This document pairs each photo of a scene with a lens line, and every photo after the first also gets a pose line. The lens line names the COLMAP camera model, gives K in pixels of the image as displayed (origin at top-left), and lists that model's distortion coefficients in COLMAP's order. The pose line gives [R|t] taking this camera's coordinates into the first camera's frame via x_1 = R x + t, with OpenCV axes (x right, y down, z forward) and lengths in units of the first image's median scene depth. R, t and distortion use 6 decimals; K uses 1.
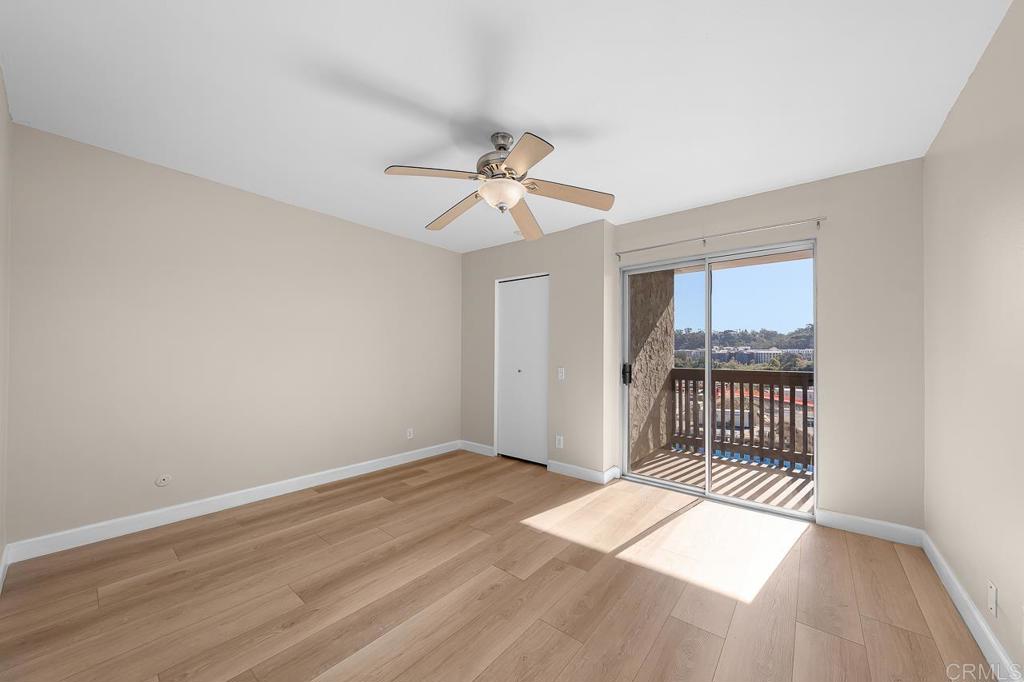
lens RADIAL K [[371.5, 0, 518.0], [0, 371.5, 355.0], [0, 0, 1]] dist [-0.000376, 0.000026]
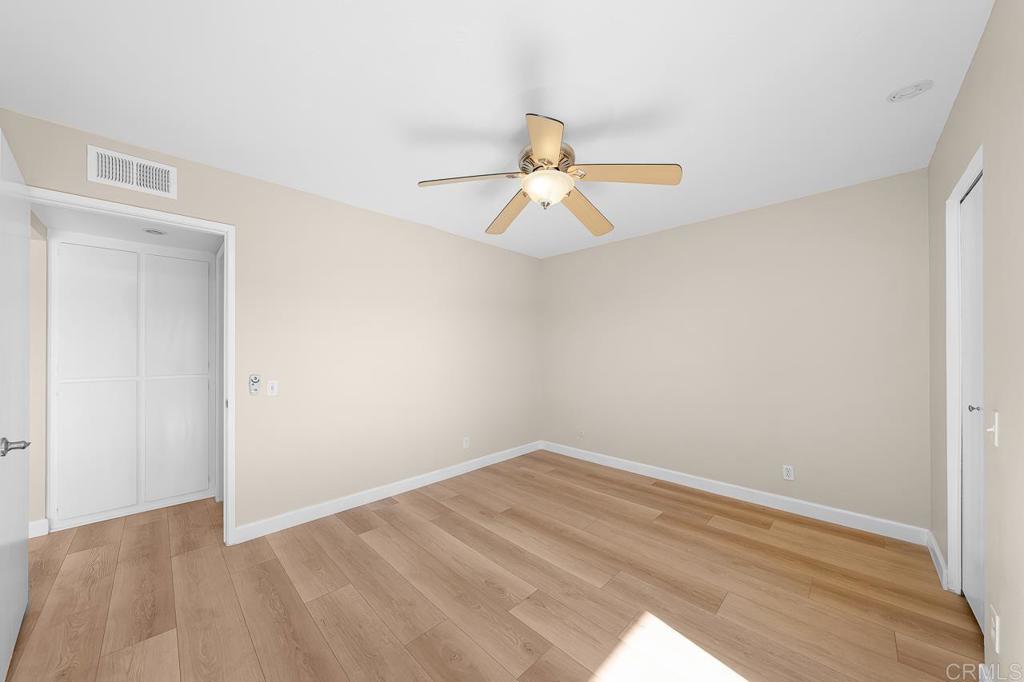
lens RADIAL K [[371.5, 0, 518.0], [0, 371.5, 355.0], [0, 0, 1]] dist [-0.000376, 0.000026]
pose [[-0.124038, 0.000510, -0.992277, 0.673515], [0.002090, 0.999998, 0.000252, -0.012713], [0.992275, -0.002042, -0.124039, 0.842857]]
